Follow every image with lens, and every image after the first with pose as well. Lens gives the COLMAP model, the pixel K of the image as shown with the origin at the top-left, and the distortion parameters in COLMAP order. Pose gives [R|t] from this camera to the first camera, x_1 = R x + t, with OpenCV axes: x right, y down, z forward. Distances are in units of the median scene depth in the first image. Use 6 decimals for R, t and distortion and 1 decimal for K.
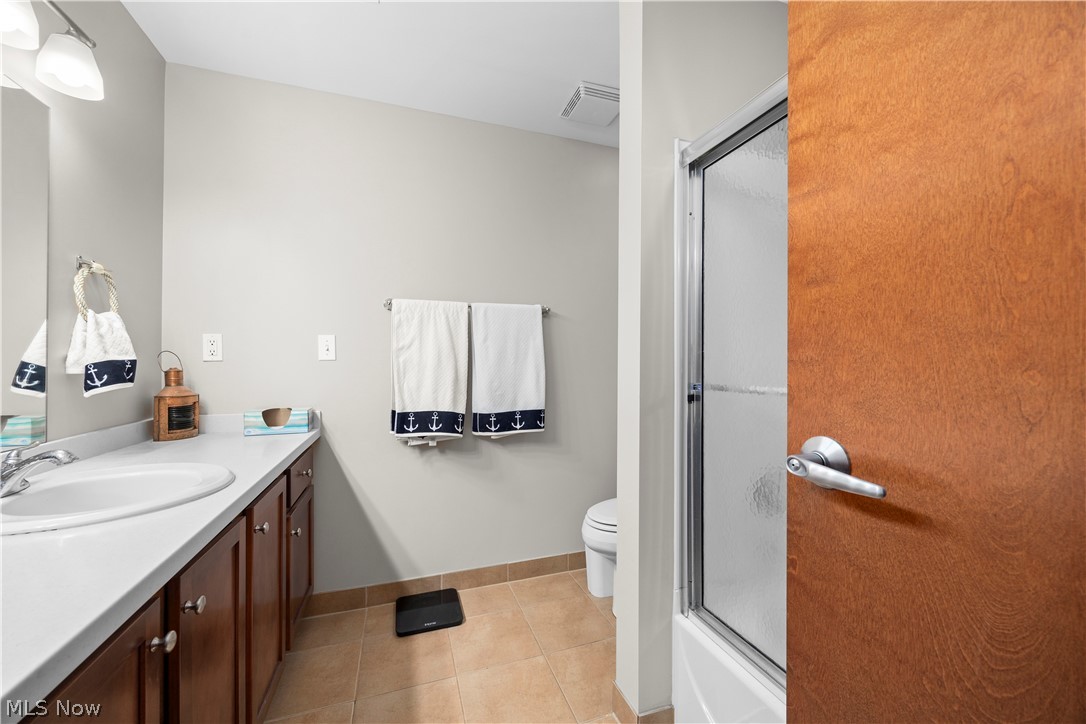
lens RADIAL K [[418.9, 0, 547.2], [0, 418.9, 363.7], [0, 0, 1]] dist [-0.003252, 0.000268]
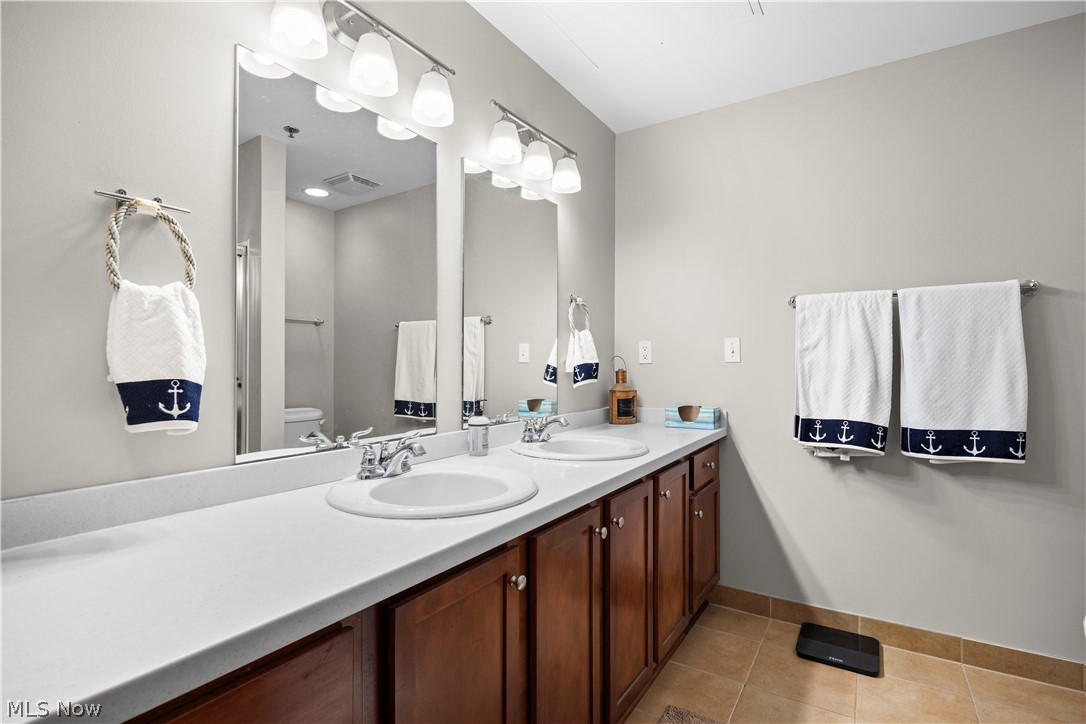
lens RADIAL K [[514.3, 0, 543.0], [0, 514.3, 362.5], [0, 0, 1]] dist [-0.000169, -0.000107]
pose [[0.616031, -0.005860, -0.787700, 0.190428], [0.000867, 0.999977, -0.006761, 0.000627], [0.787721, 0.003482, 0.616022, -0.153503]]
